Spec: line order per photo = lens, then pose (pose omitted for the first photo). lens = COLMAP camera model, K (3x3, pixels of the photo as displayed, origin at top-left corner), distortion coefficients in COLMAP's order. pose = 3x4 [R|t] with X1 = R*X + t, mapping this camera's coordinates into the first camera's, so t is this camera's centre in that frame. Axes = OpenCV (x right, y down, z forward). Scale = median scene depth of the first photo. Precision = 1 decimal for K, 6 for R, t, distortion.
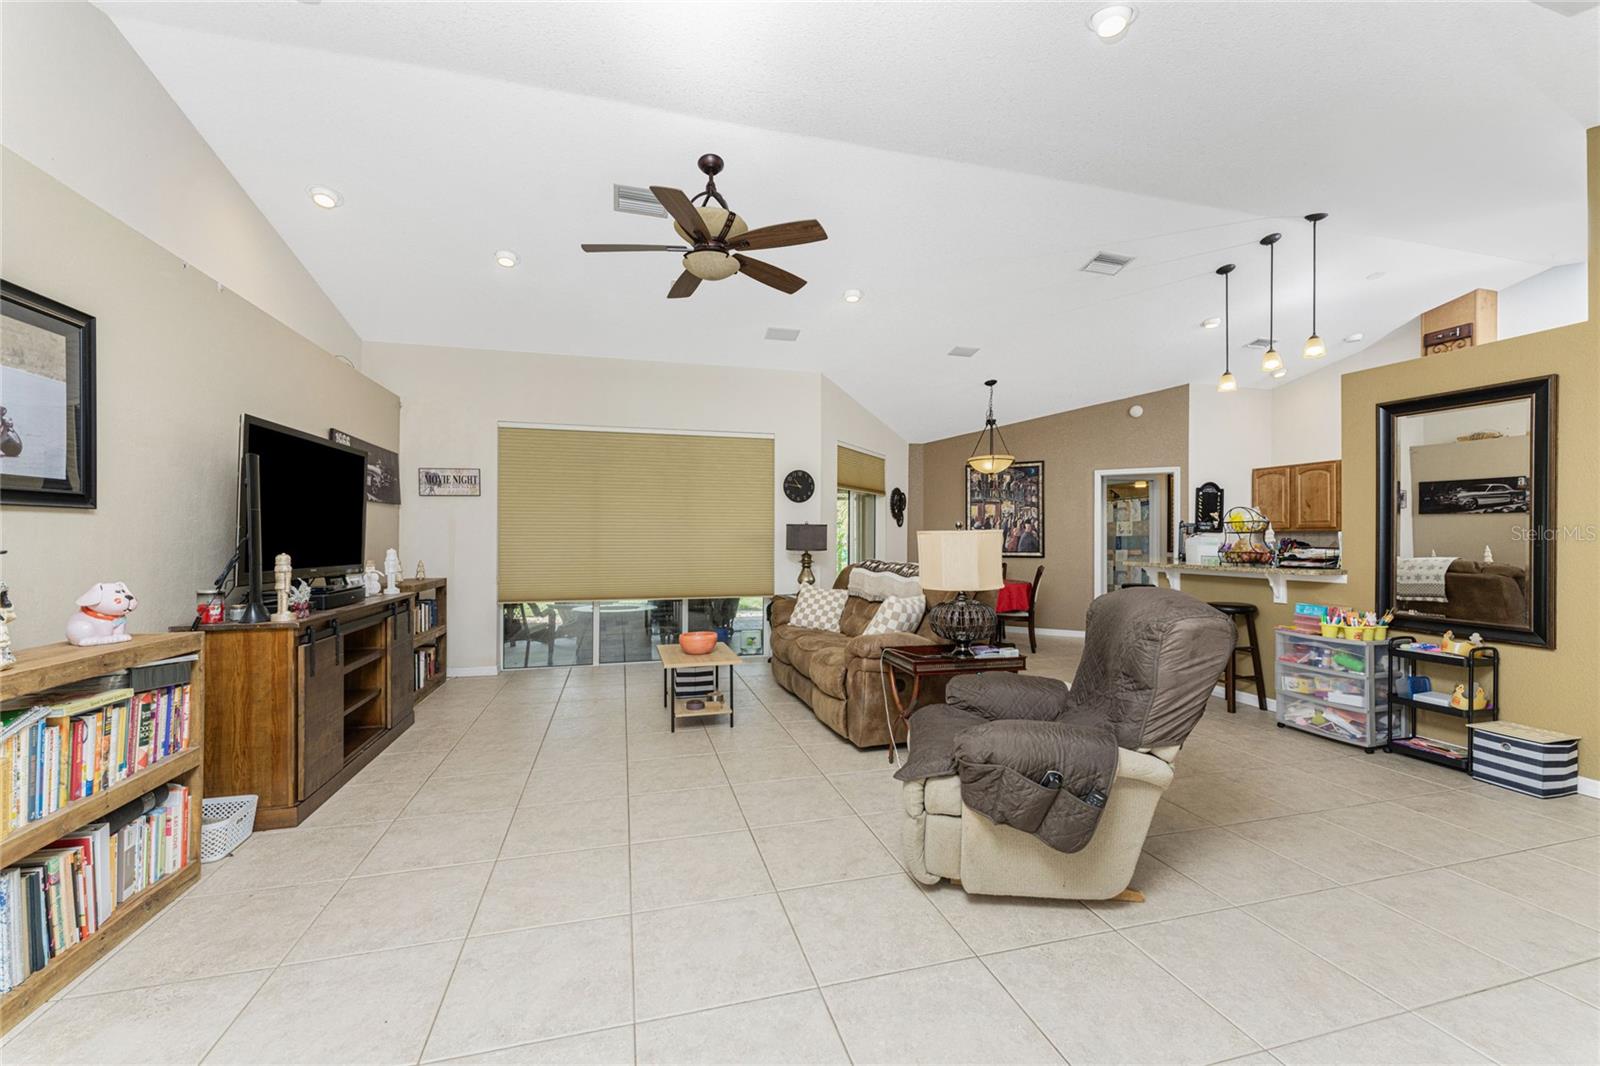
lens RADIAL K [[642.7, 0, 801.4], [0, 642.7, 535.1], [0, 0, 1]] dist [0.001416, -0.000201]
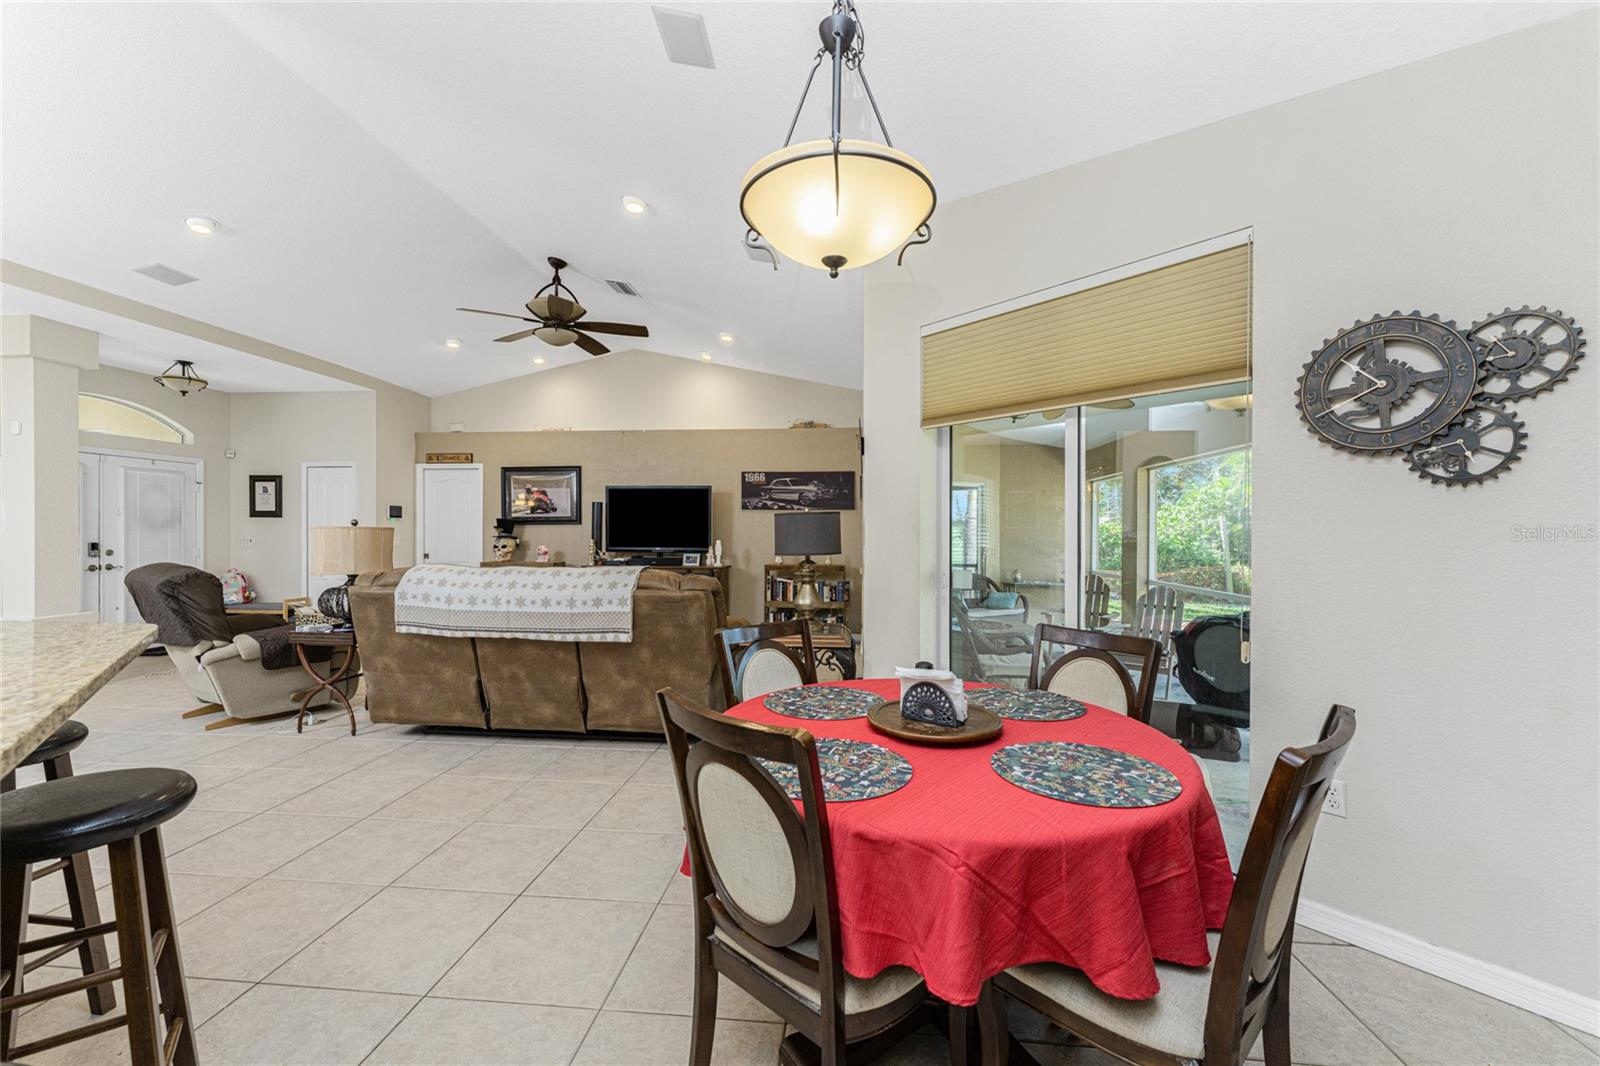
lens RADIAL K [[649.8, 0, 793.1], [0, 649.8, 529.4], [0, 0, 1]] dist [0.001178, 0.000206]
pose [[-0.371075, -0.006279, -0.928582, 0.566545], [-0.000057, 0.999977, -0.006739, 0.002519], [0.928603, -0.002448, -0.371067, 1.168566]]
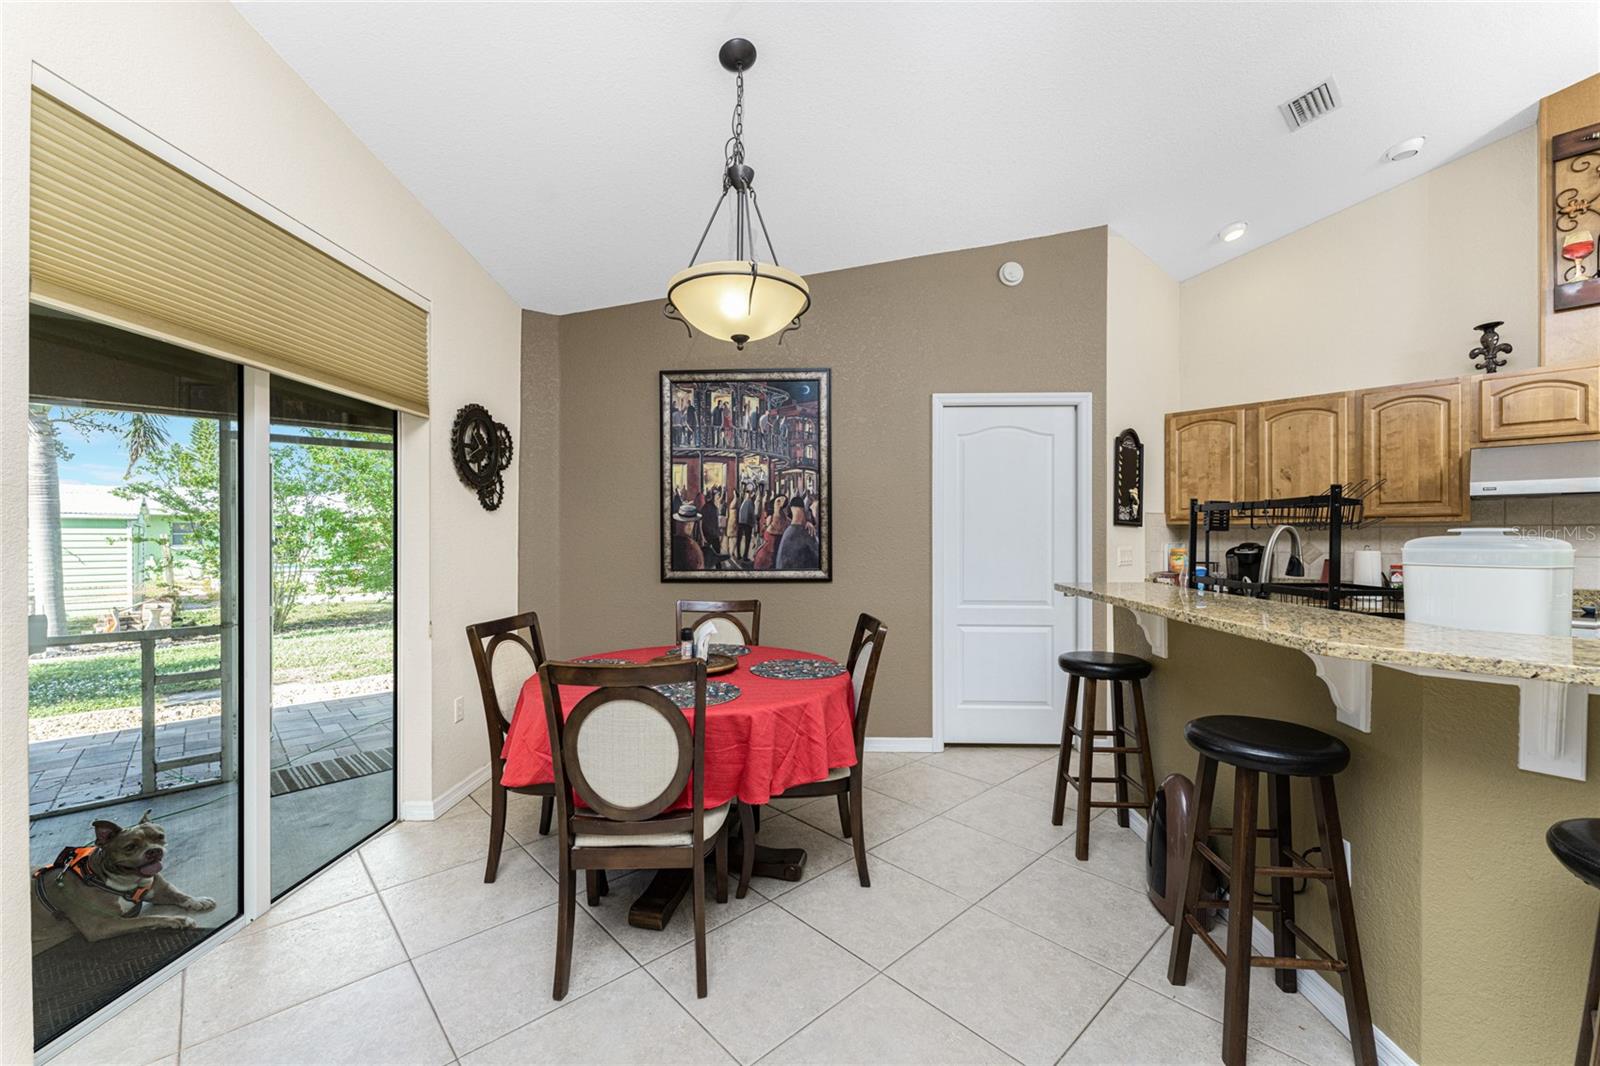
lens RADIAL K [[639.7, 0, 802.4], [0, 639.7, 530.1], [0, 0, 1]] dist [0.003296, -0.000100]
pose [[0.890897, -0.001198, 0.454203, 0.193834], [0.000902, 0.999999, 0.000868, -0.001961], [-0.454204, -0.000363, 0.890898, 0.763347]]
